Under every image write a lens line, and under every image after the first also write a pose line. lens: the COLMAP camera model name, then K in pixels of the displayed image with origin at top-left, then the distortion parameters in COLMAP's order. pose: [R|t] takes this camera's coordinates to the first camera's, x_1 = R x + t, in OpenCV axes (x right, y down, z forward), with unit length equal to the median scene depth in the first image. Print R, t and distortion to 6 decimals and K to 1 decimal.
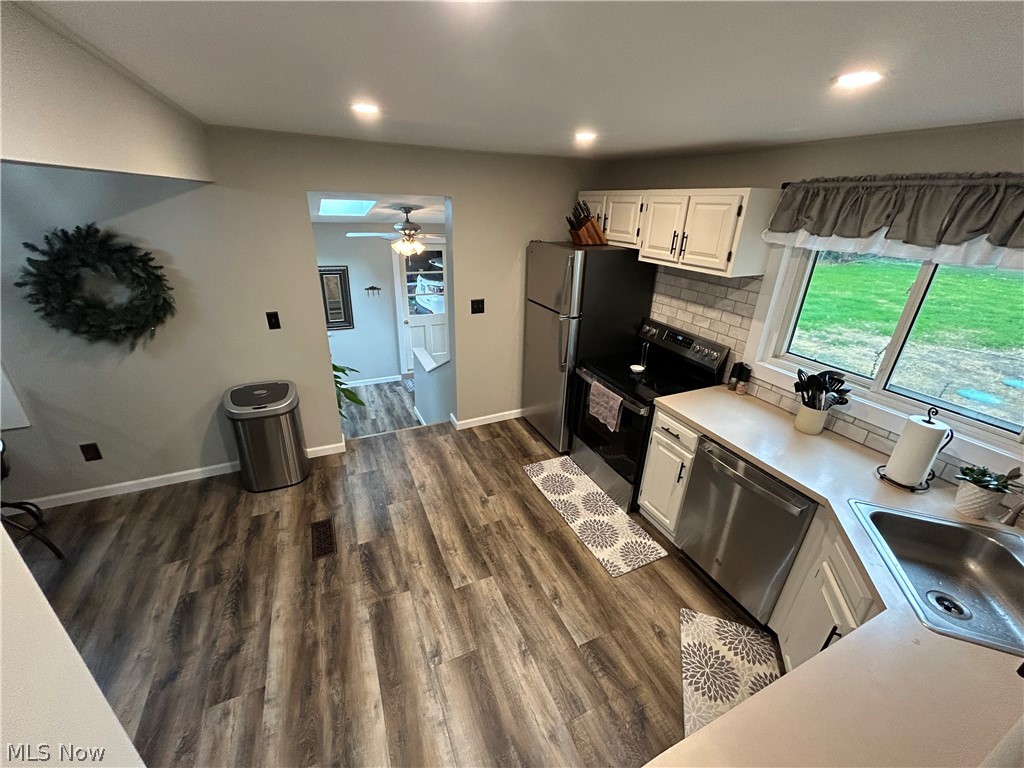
lens RADIAL K [[412.3, 0, 513.2], [0, 412.3, 382.9], [0, 0, 1]] dist [0.002197, -0.000234]
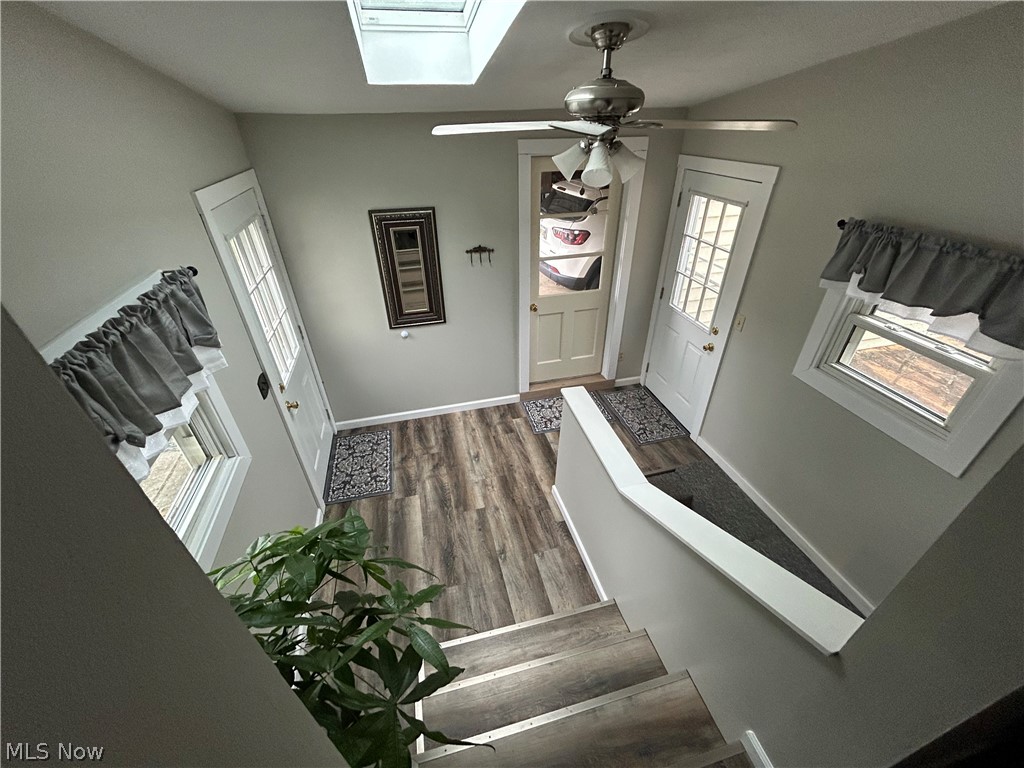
lens RADIAL K [[412.3, 0, 509.8], [0, 412.3, 384.8], [0, 0, 1]] dist [0.002197, -0.000234]
pose [[0.979012, 0.067266, -0.192380, -0.189035], [-0.032187, 0.983147, 0.179963, -0.155080], [0.201243, -0.169994, 0.964678, 0.466408]]
